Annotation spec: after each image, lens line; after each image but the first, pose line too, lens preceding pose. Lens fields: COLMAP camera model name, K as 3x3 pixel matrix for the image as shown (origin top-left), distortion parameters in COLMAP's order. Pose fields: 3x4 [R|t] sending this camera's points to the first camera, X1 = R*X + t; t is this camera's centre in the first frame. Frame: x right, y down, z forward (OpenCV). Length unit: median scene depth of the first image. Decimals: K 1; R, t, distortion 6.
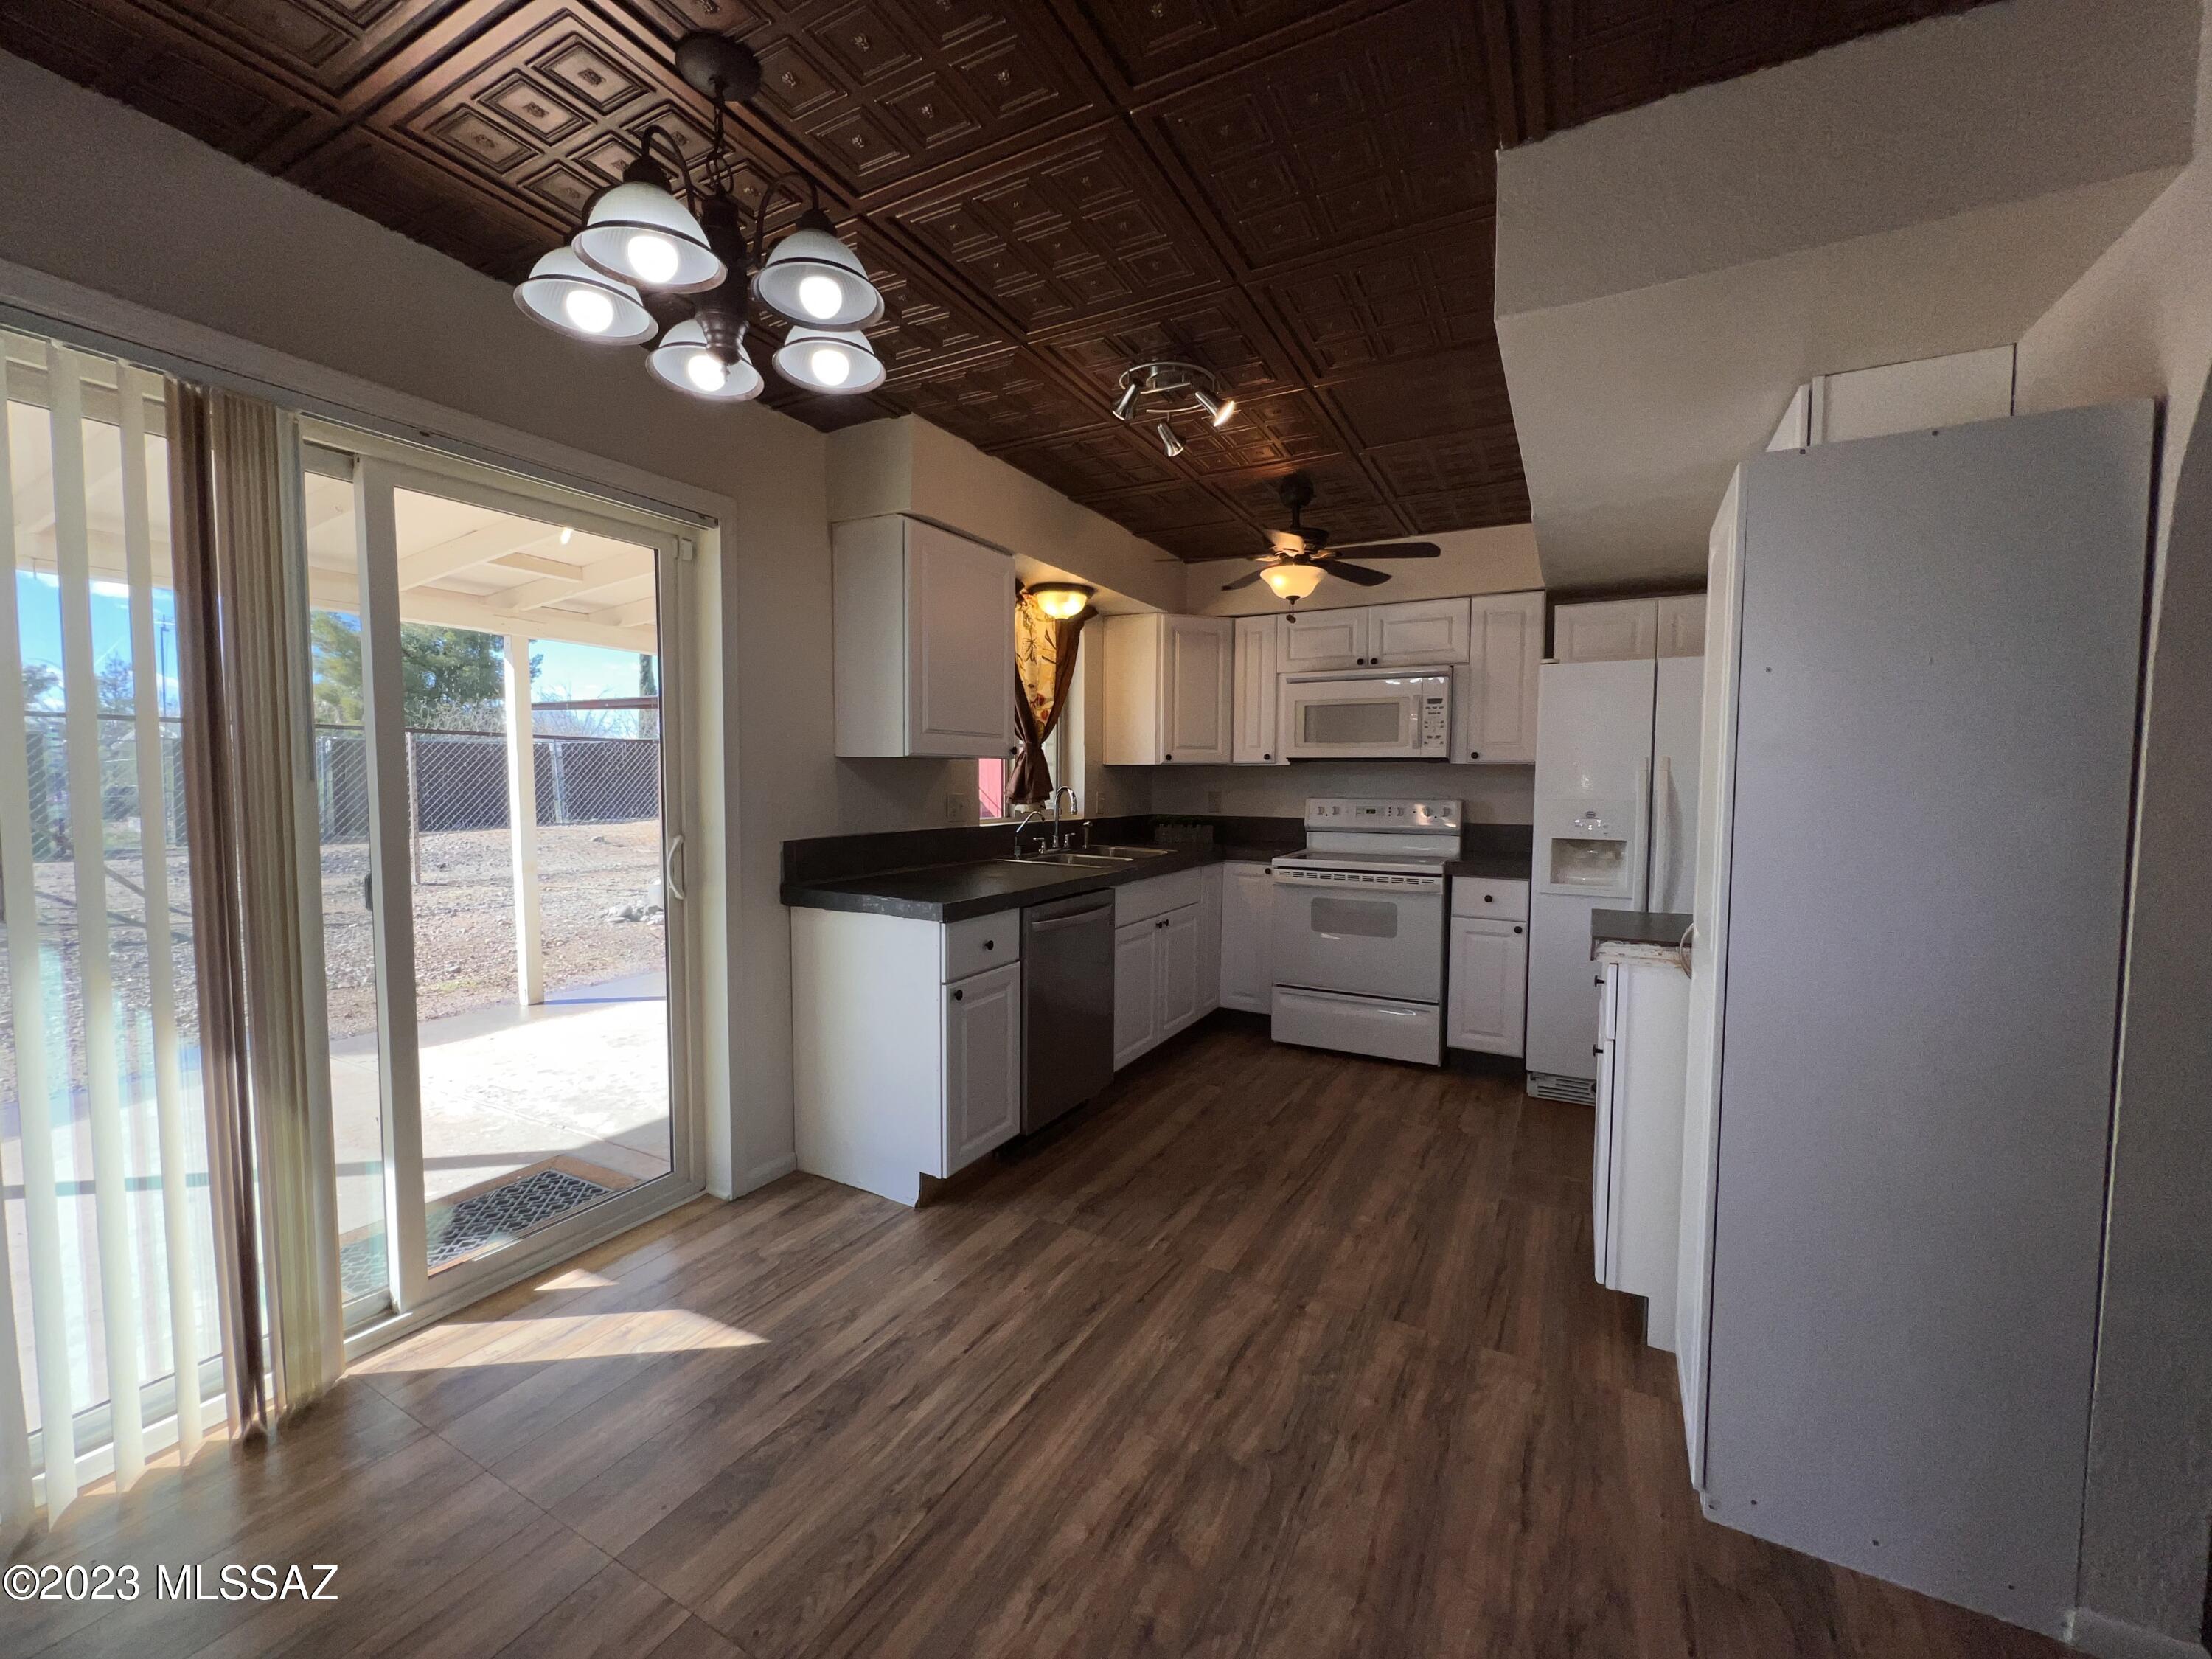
lens RADIAL K [[884.2, 0, 1106.7], [0, 884.2, 830.3], [0, 0, 1]] dist [0.002653, -0.000179]
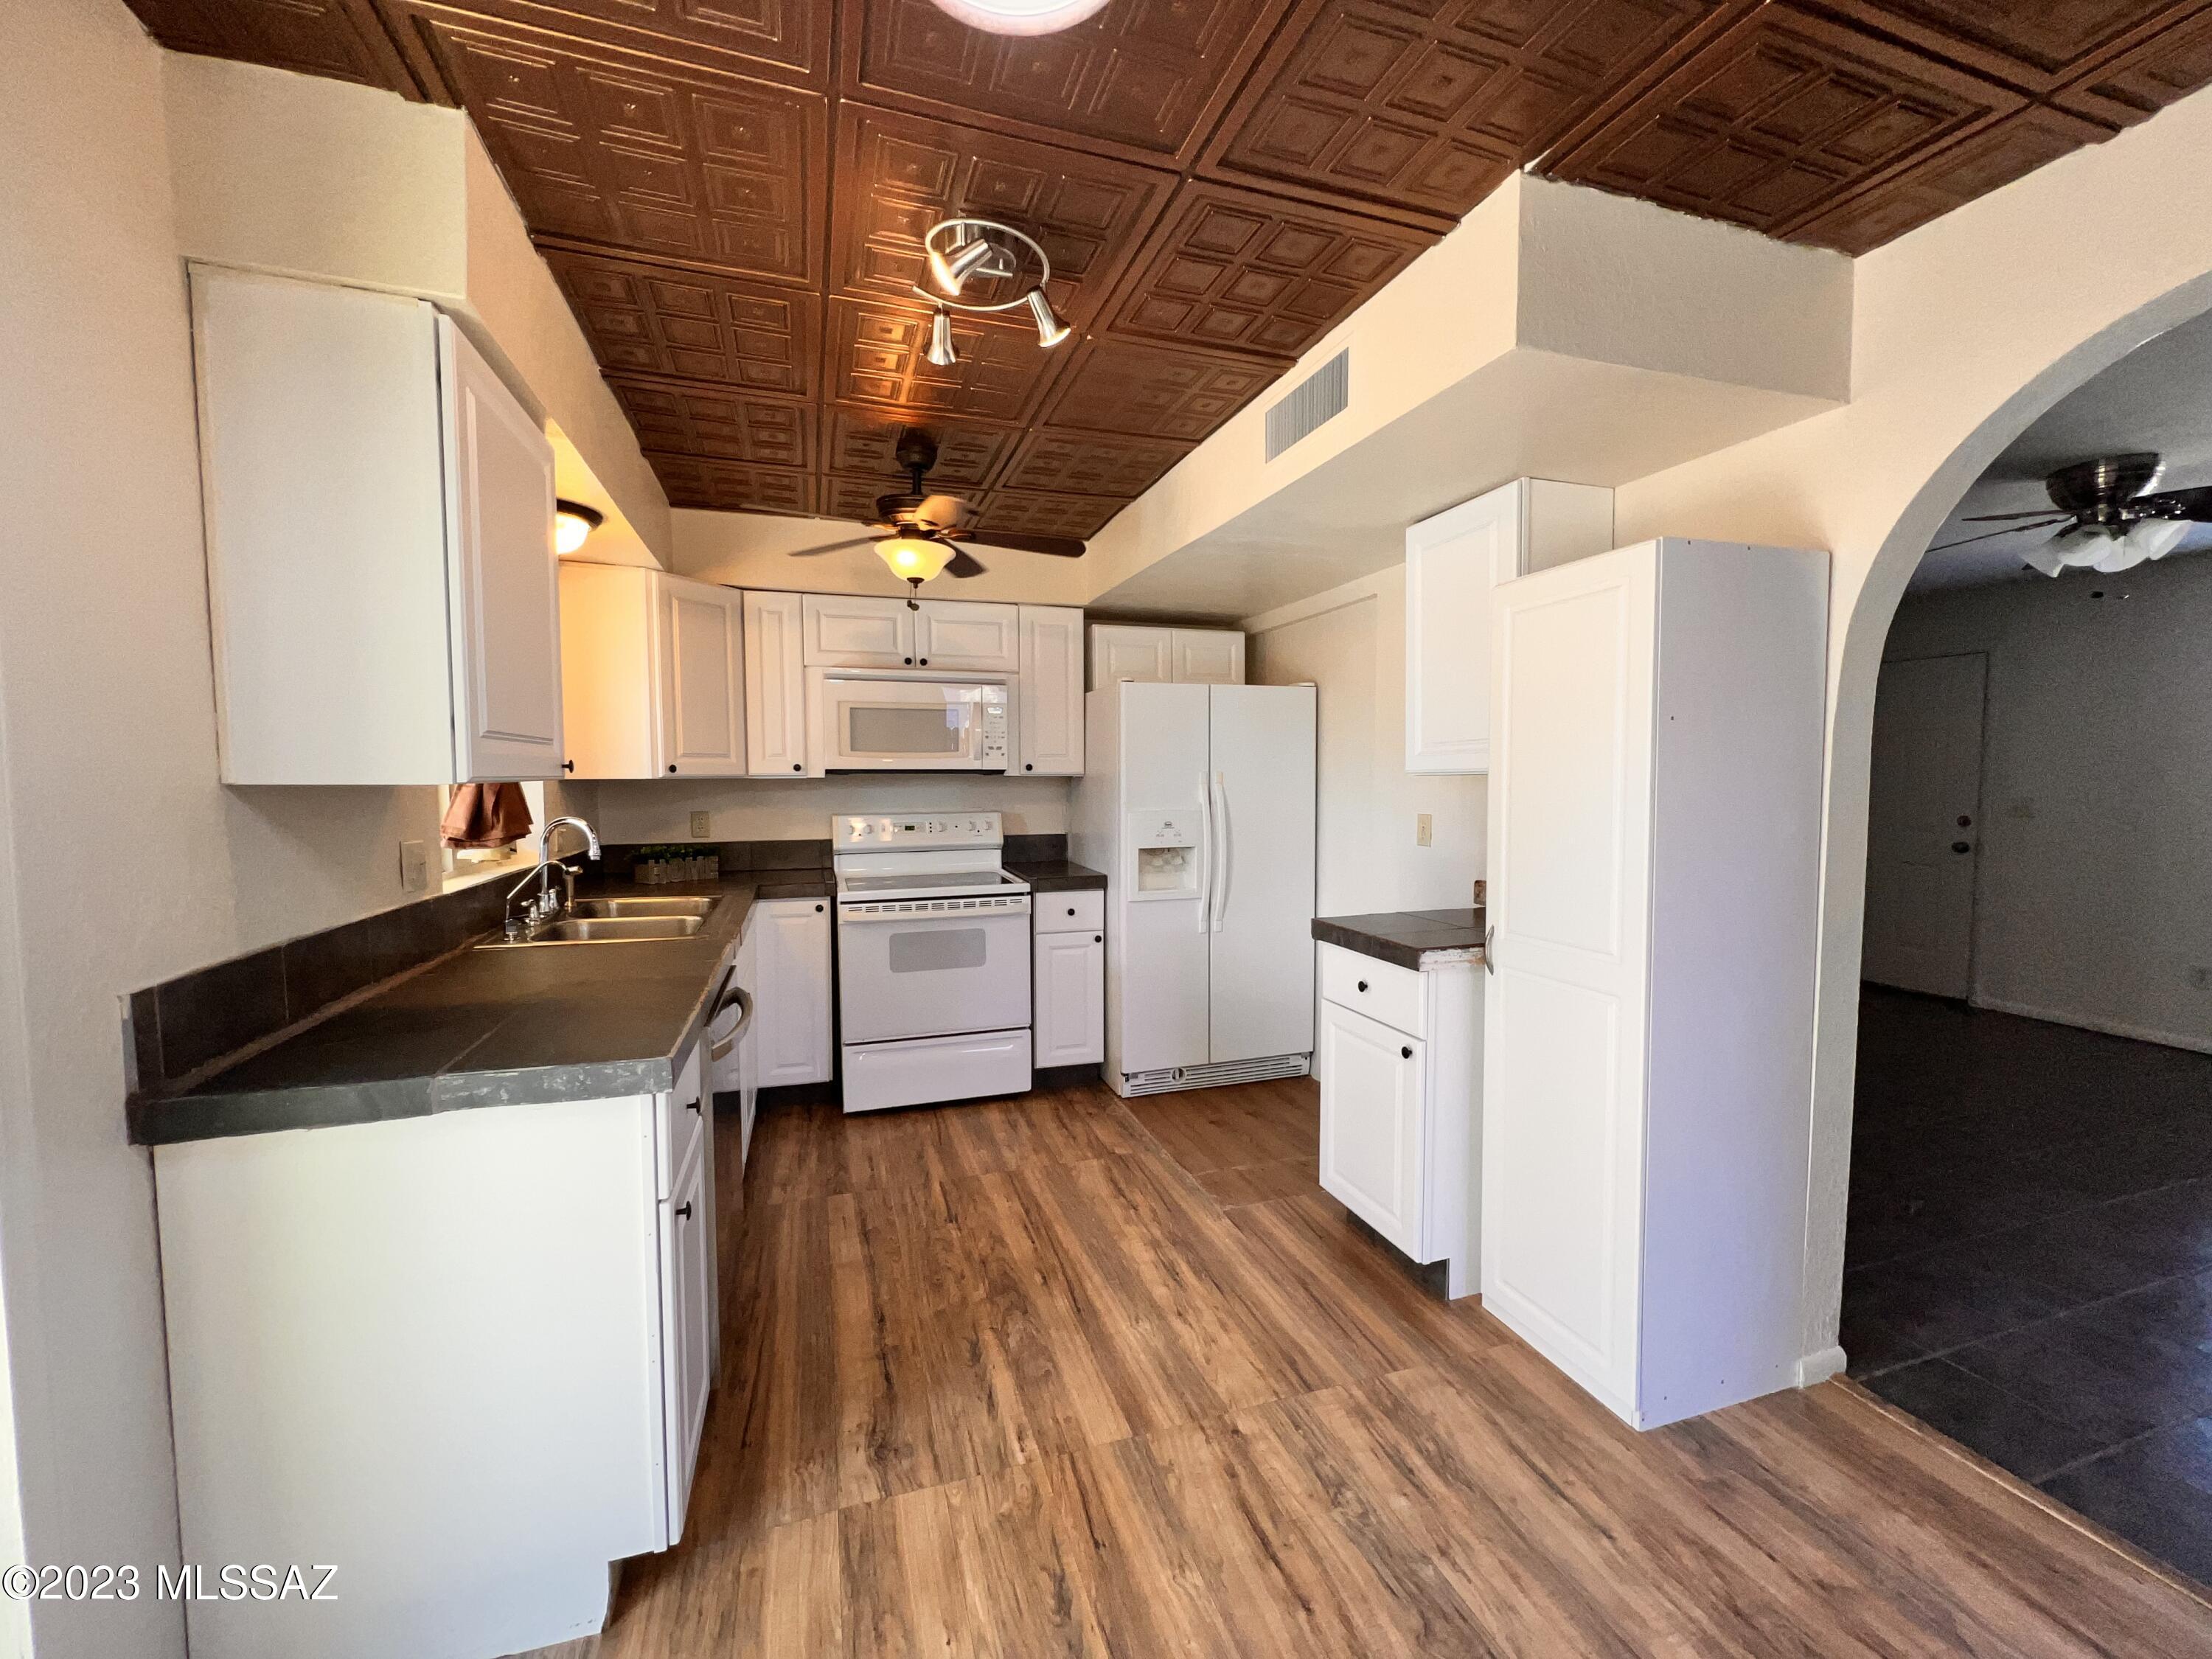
lens RADIAL K [[884.2, 0, 1105.3], [0, 884.2, 831.2], [0, 0, 1]] dist [0.002653, -0.000179]
pose [[0.687540, -0.054039, 0.724133, -0.284215], [0.050483, 0.998371, 0.026572, -0.042148], [-0.724390, 0.018287, 0.689148, 0.310241]]
